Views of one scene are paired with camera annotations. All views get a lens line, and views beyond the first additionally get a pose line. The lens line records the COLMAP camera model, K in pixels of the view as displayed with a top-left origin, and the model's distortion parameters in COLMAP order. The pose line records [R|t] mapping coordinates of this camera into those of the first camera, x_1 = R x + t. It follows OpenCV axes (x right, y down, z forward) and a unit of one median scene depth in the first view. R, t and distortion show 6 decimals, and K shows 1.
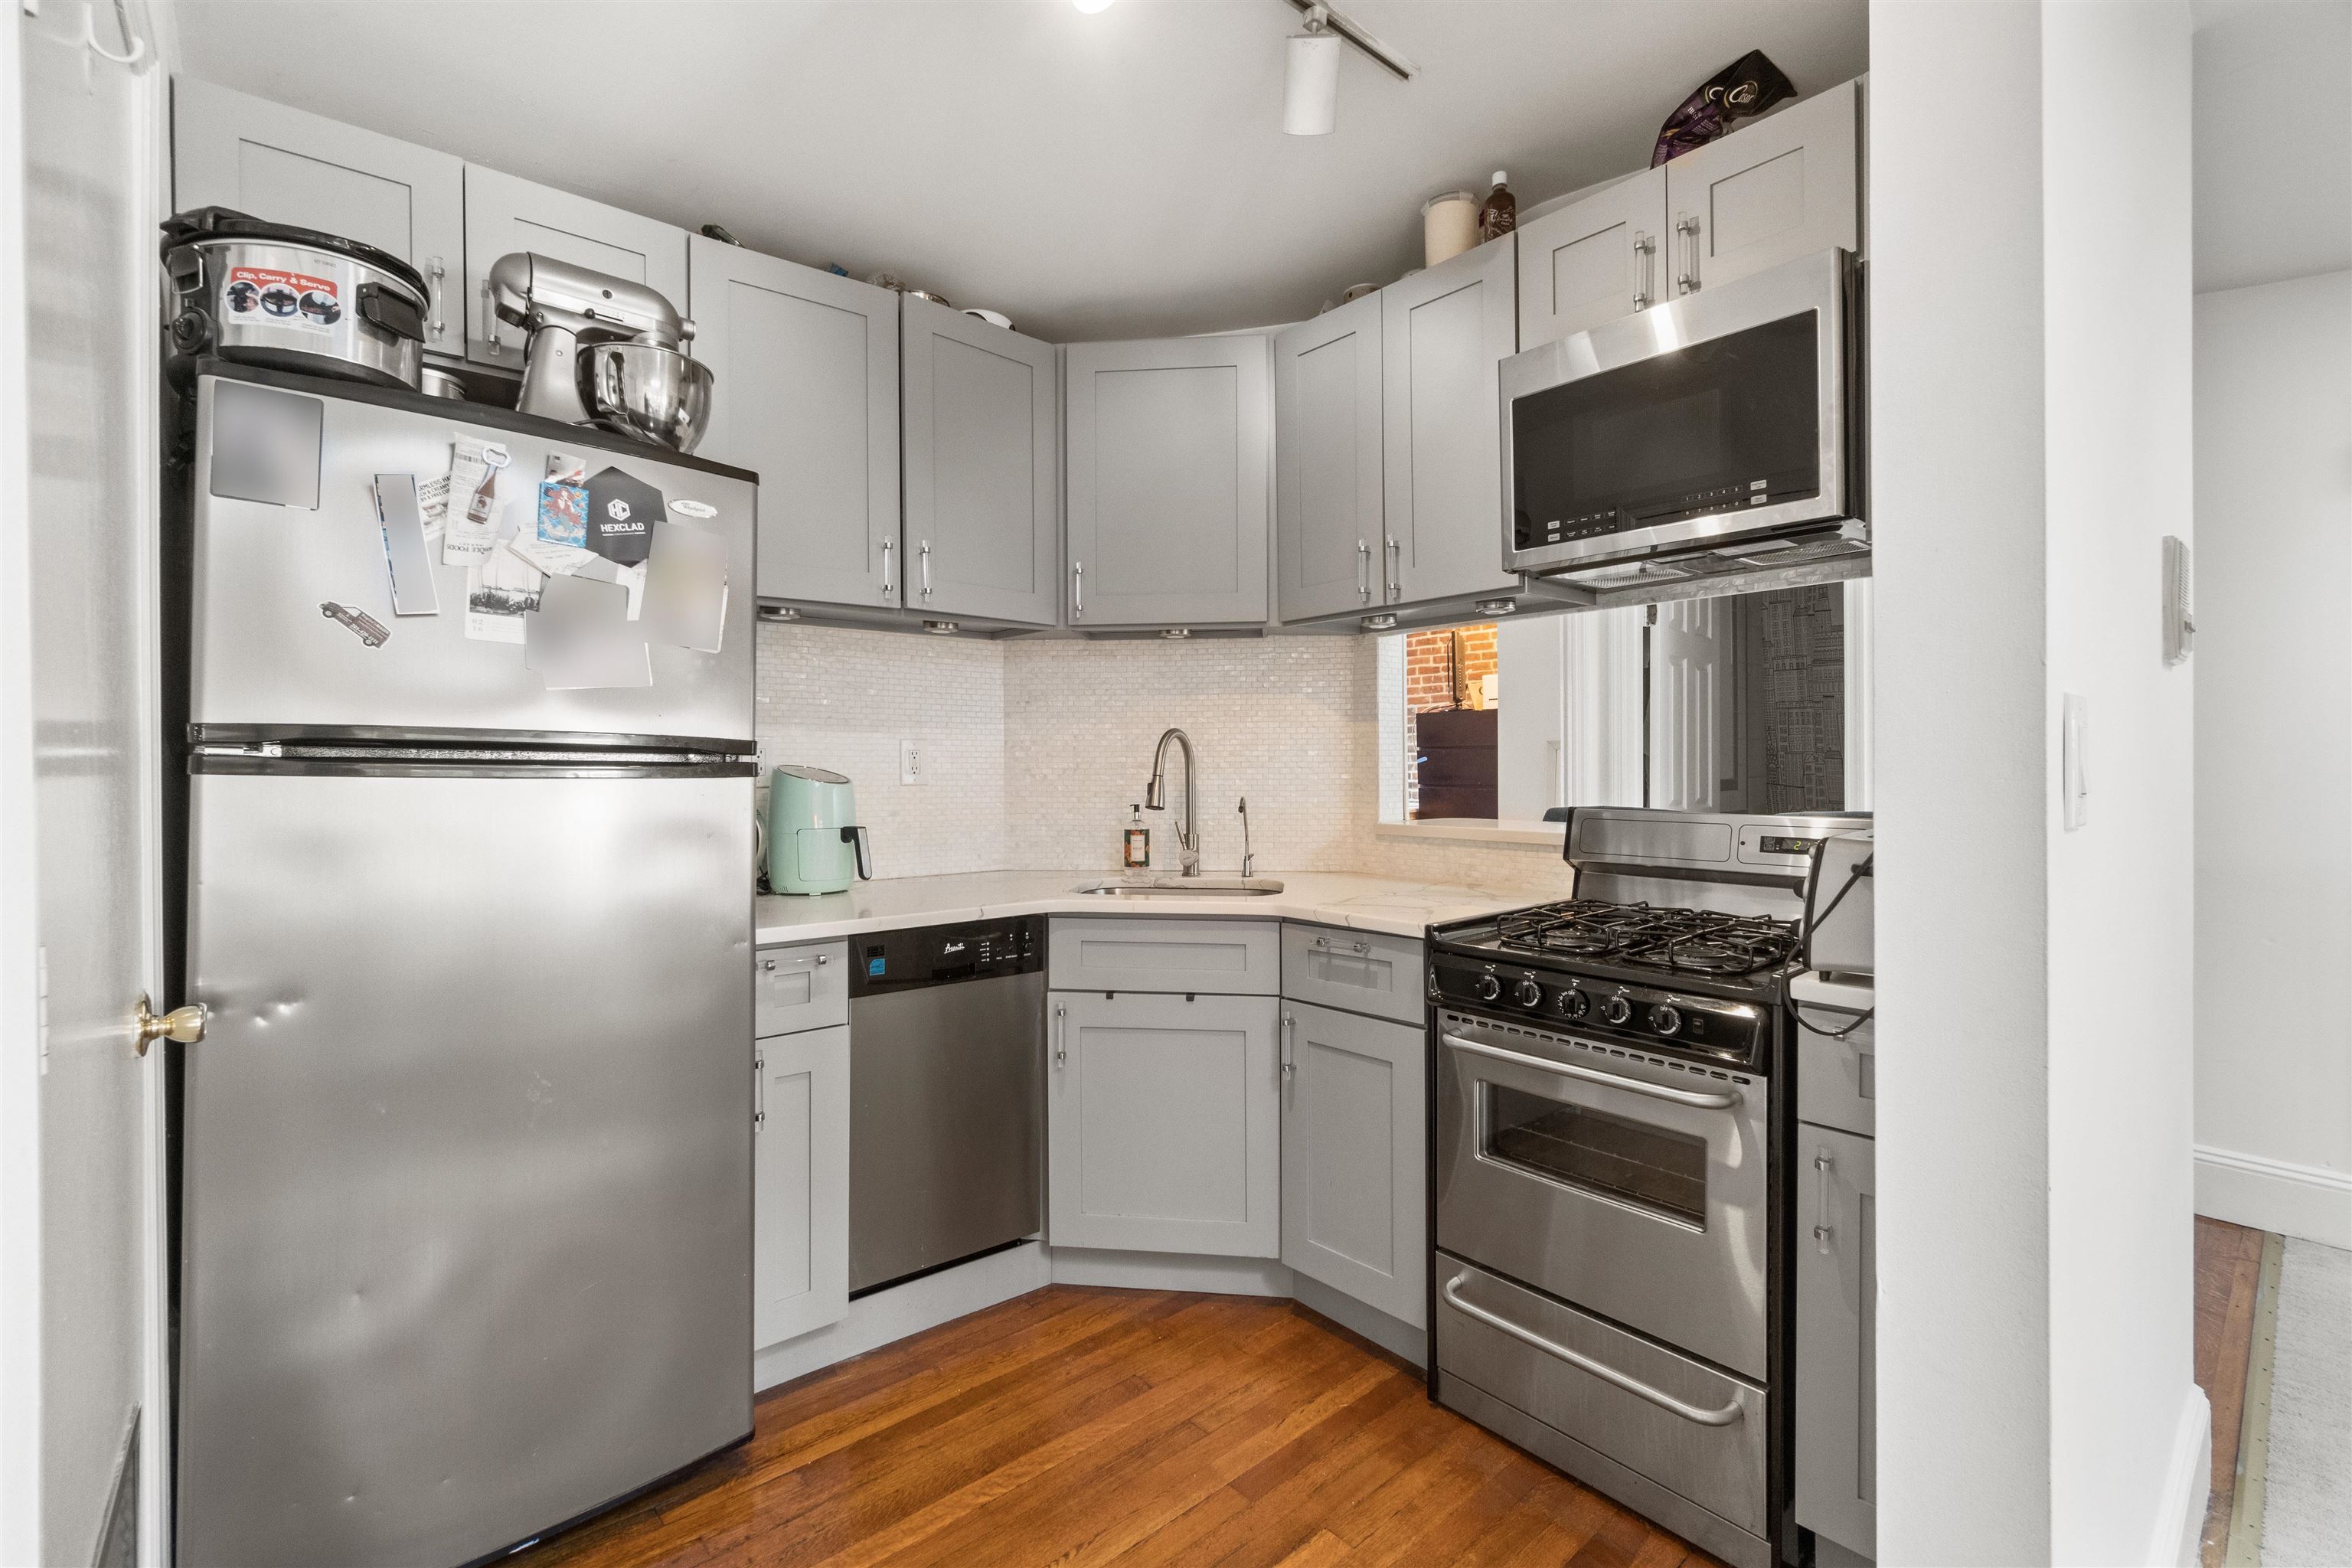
lens RADIAL K [[1009.3, 0, 1174.6], [0, 1009.3, 765.5], [0, 0, 1]] dist [-0.002735, 0.000229]
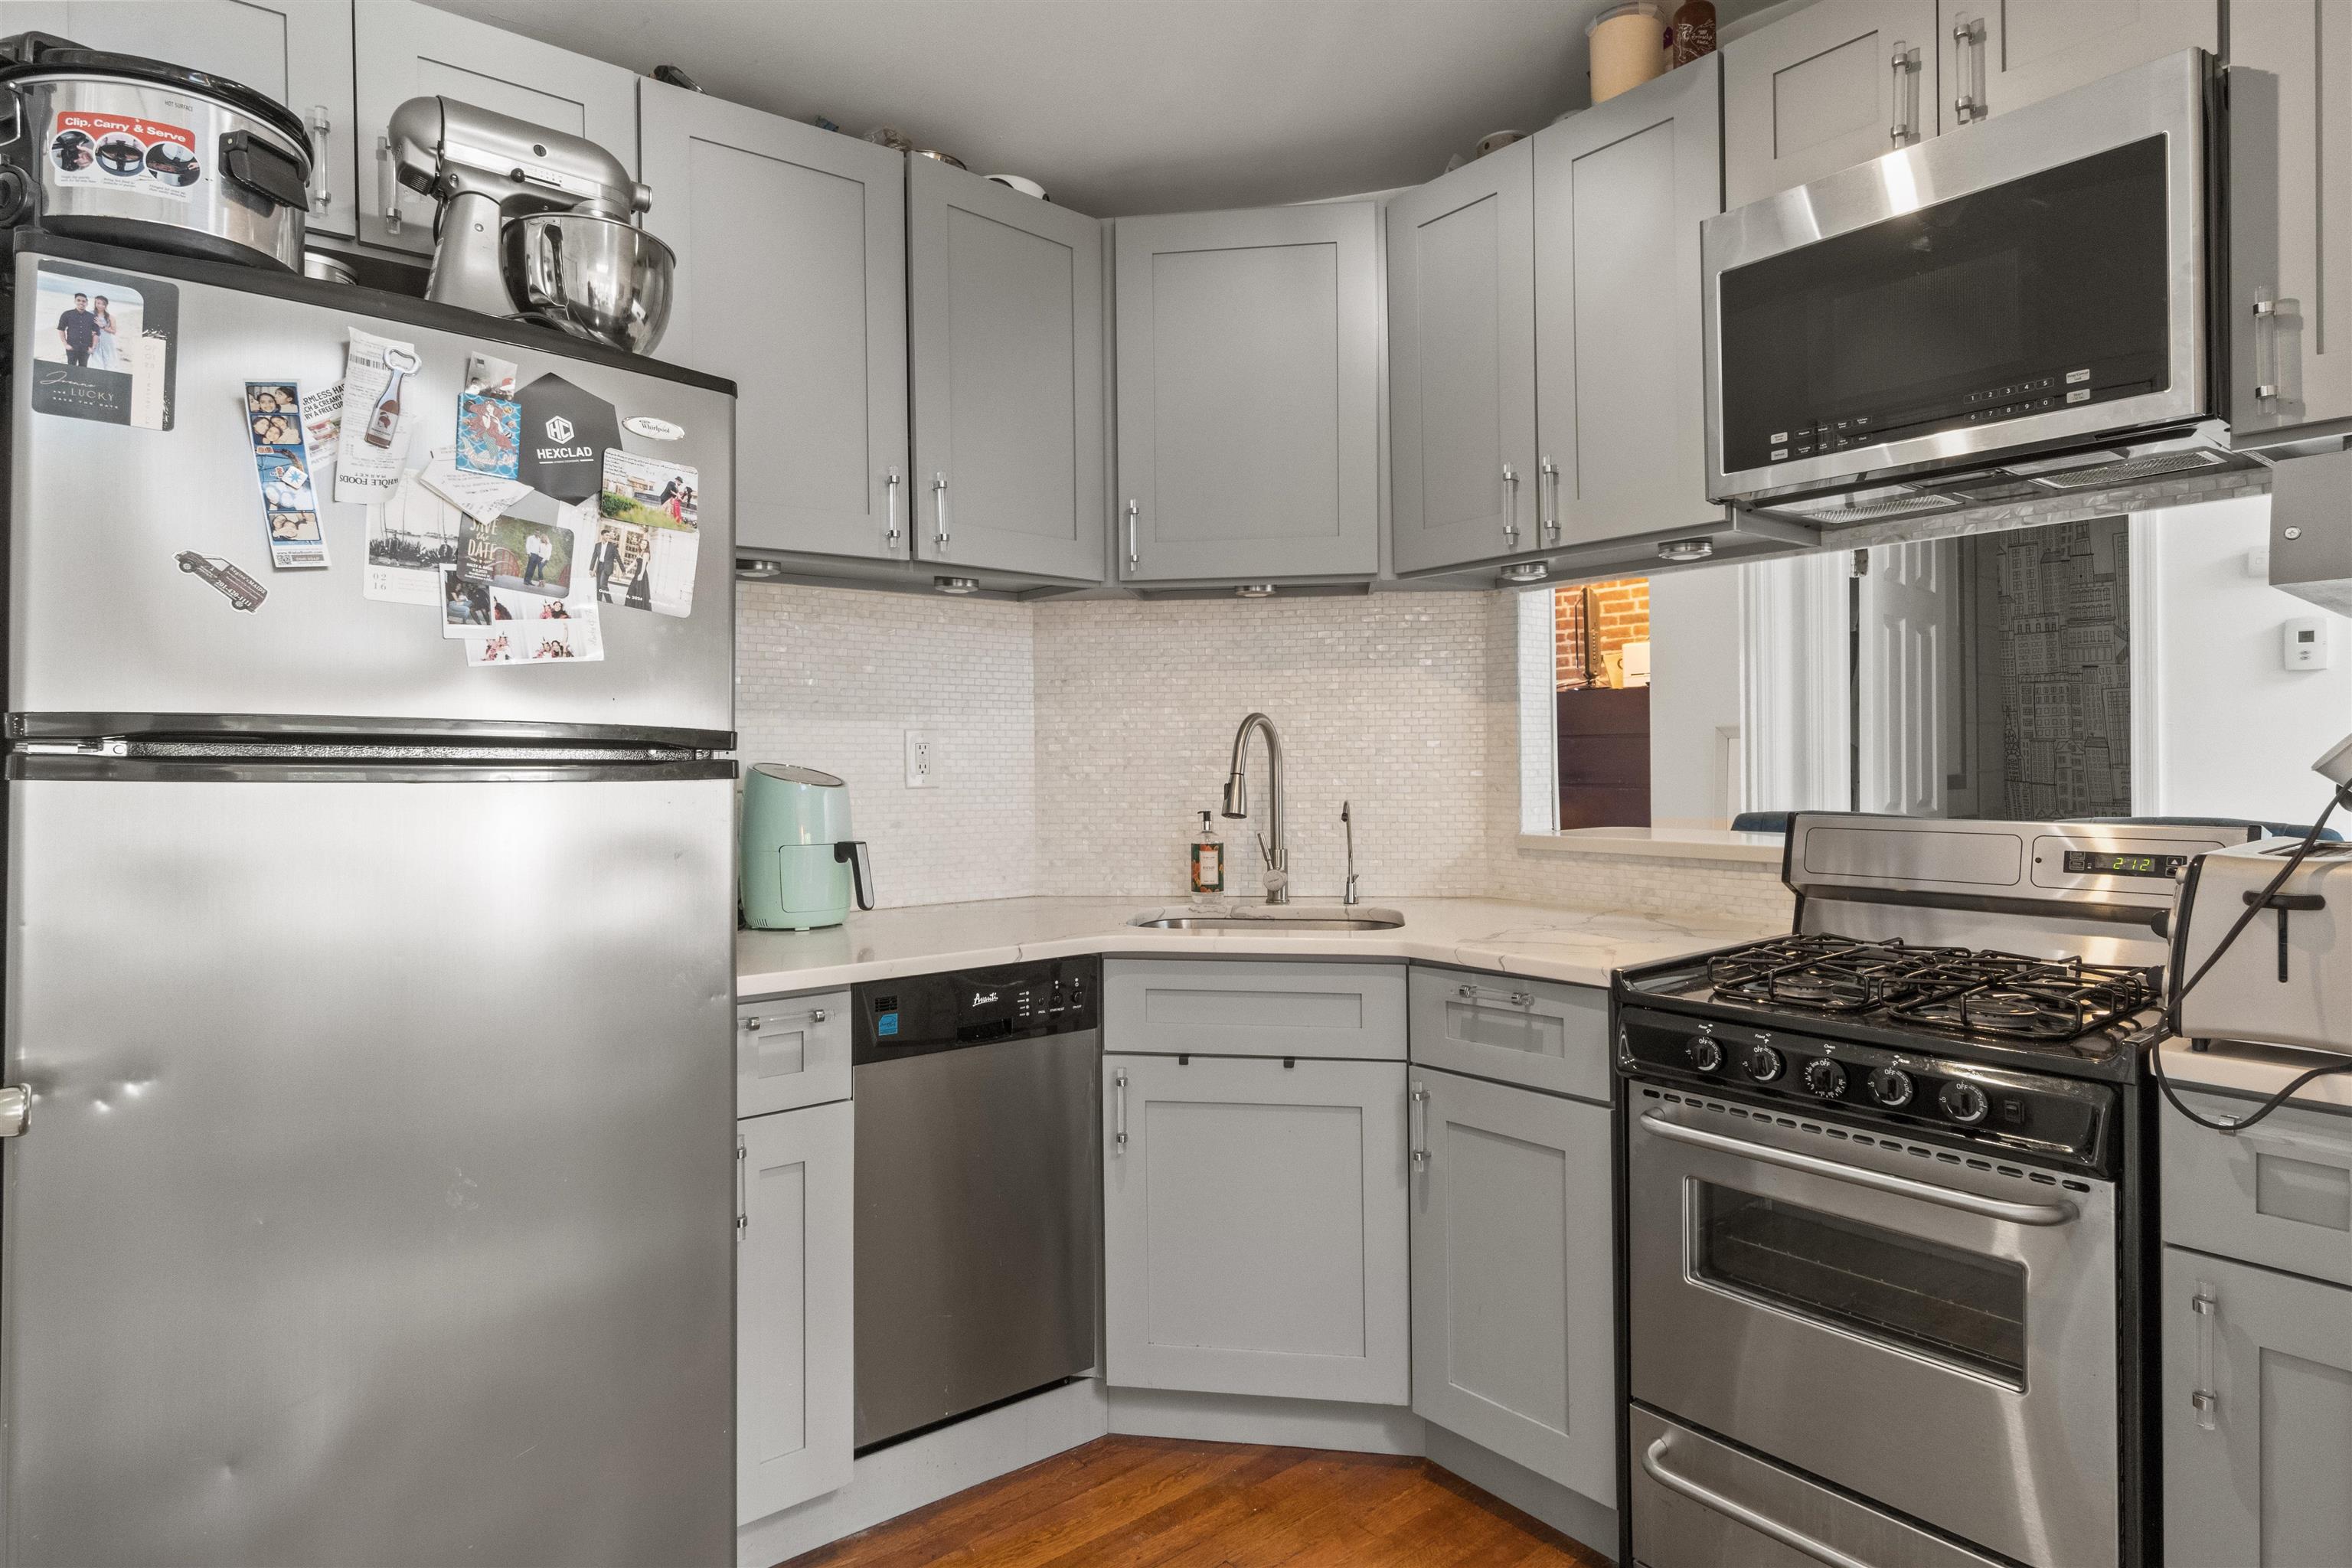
lens RADIAL K [[1249.1, 0, 1174.7], [0, 1249.1, 760.7], [0, 0, 1]] dist [0.007669, -0.003099]
pose [[0.999576, -0.005733, -0.028556, -0.047509], [0.005722, 0.999984, -0.000462, -0.000045], [0.028558, 0.000298, 0.999592, 0.052355]]
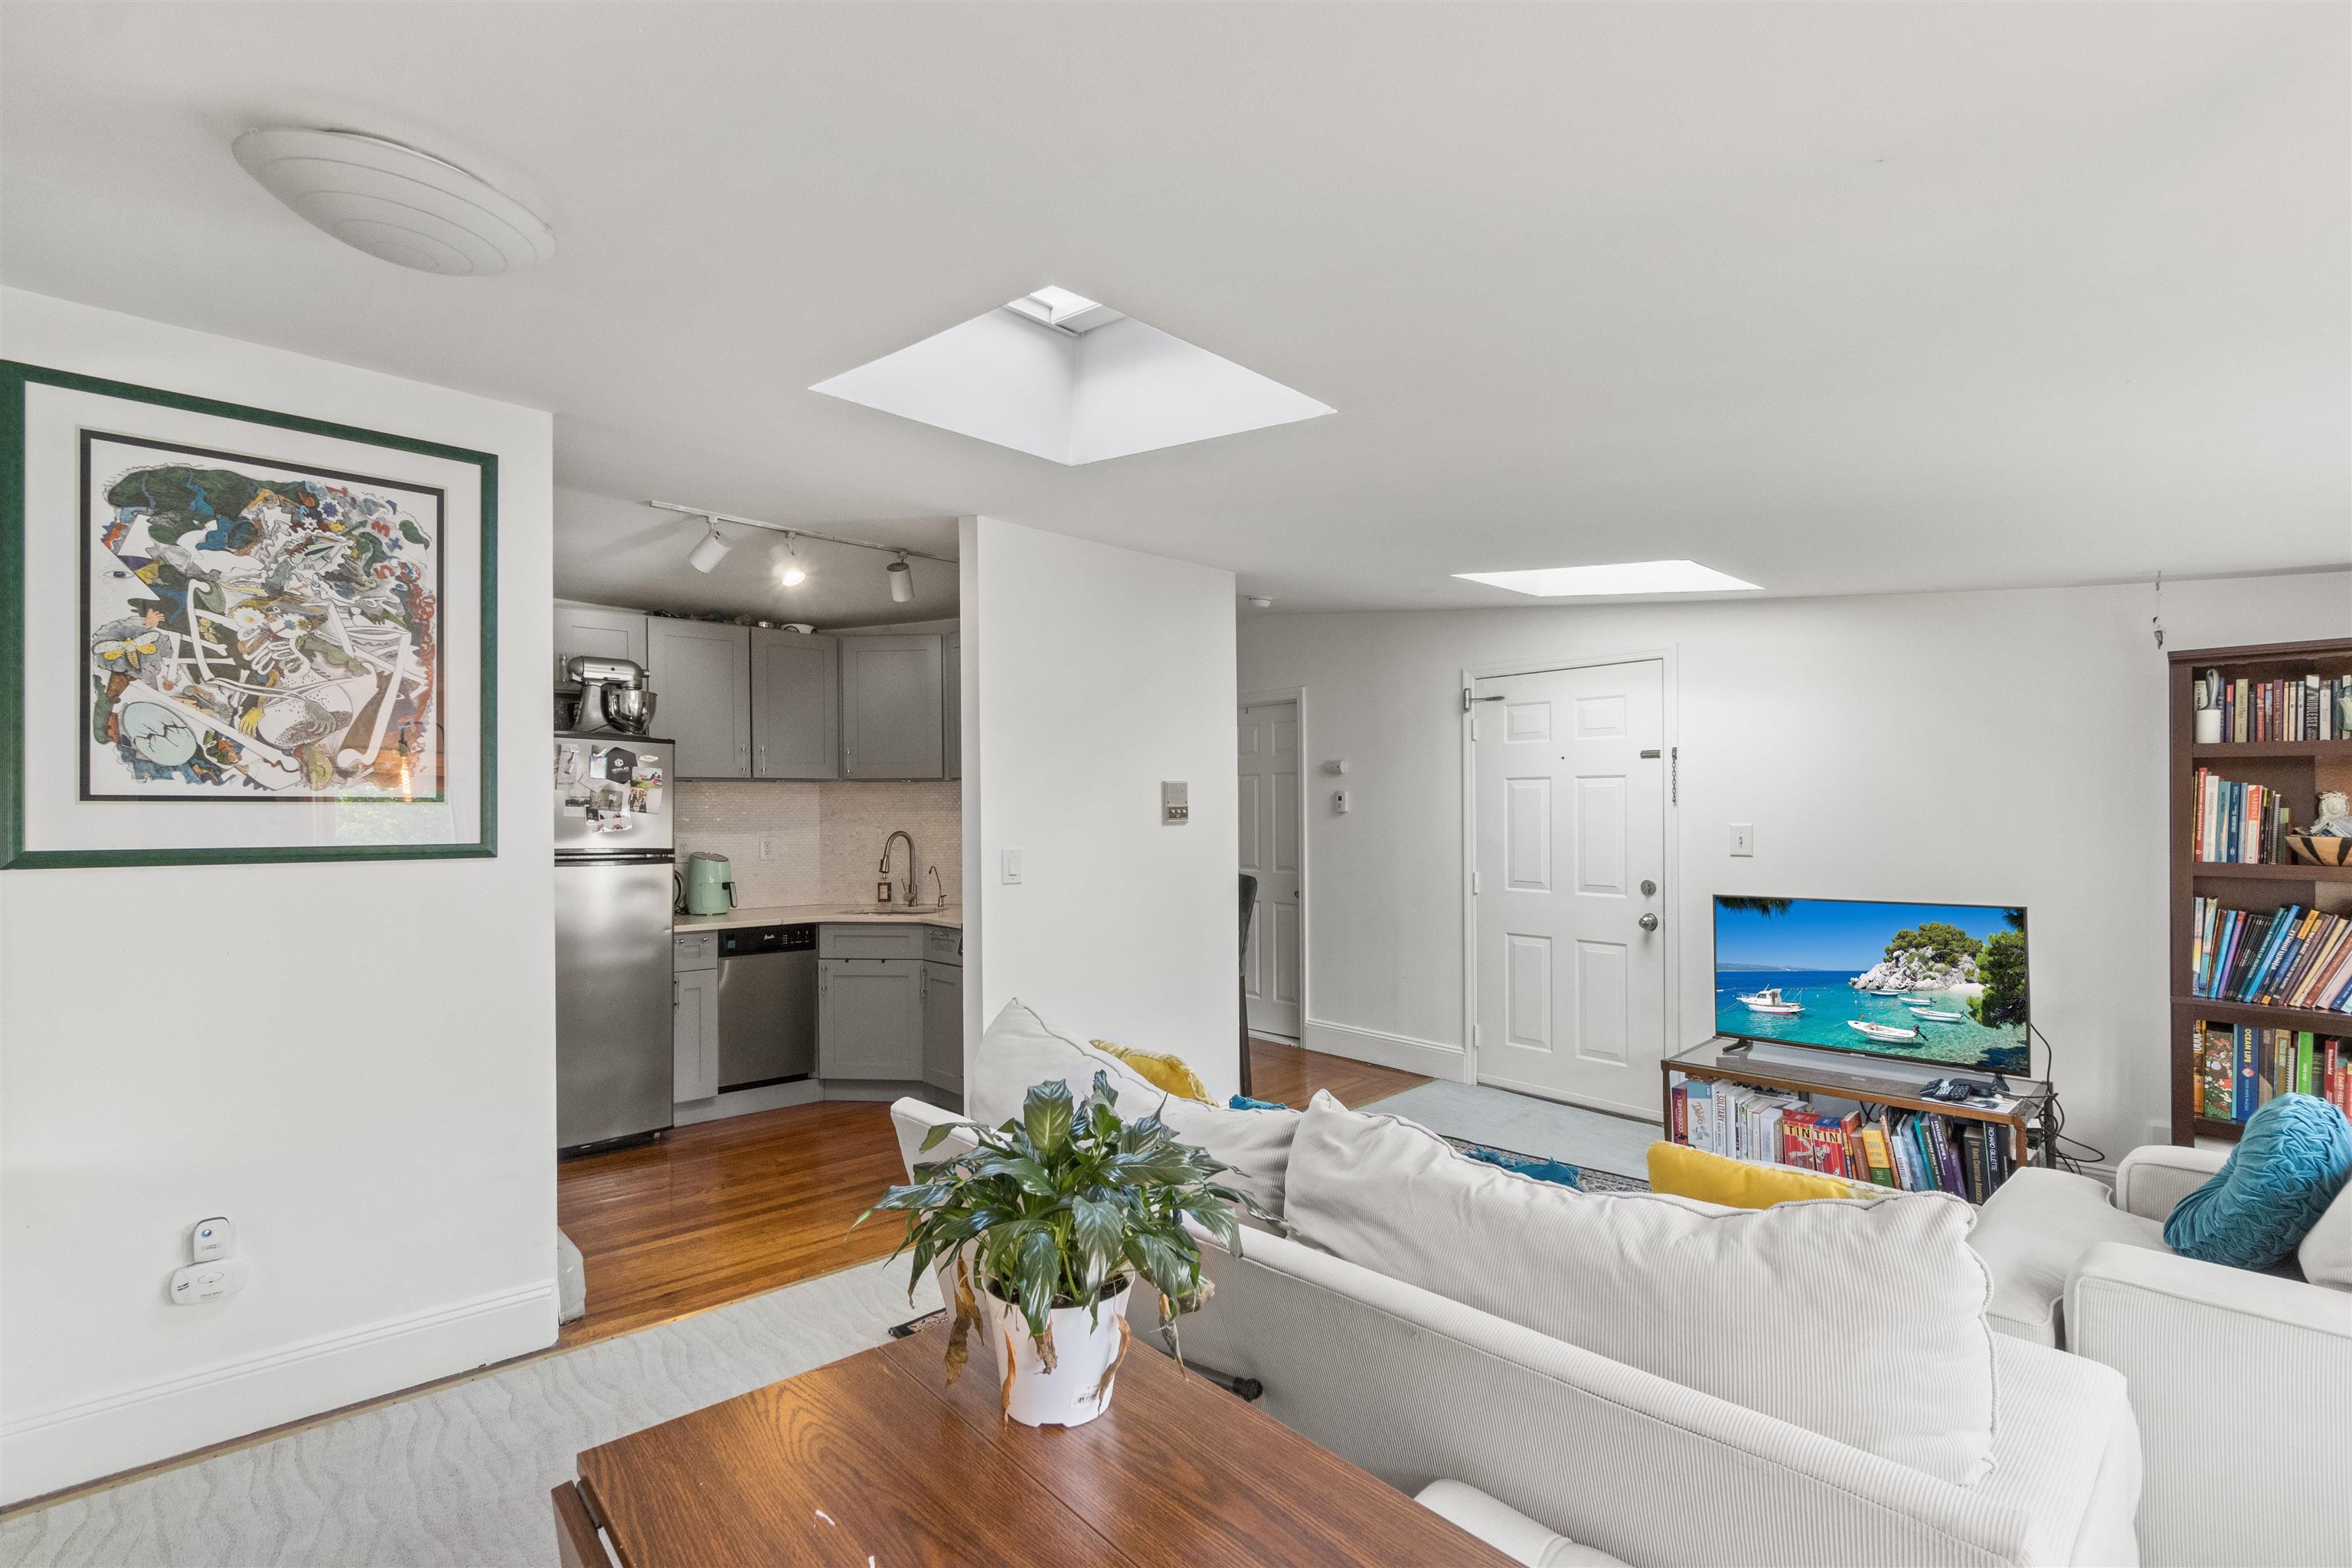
lens RADIAL K [[1018.8, 0, 1180.8], [0, 1018.8, 808.9], [0, 0, 1]] dist [-0.003729, -0.000452]
pose [[0.999826, -0.004396, 0.018127, 0.677490], [0.004445, 0.999986, -0.002694, -0.095179], [-0.018115, 0.002774, 0.999832, -1.314583]]
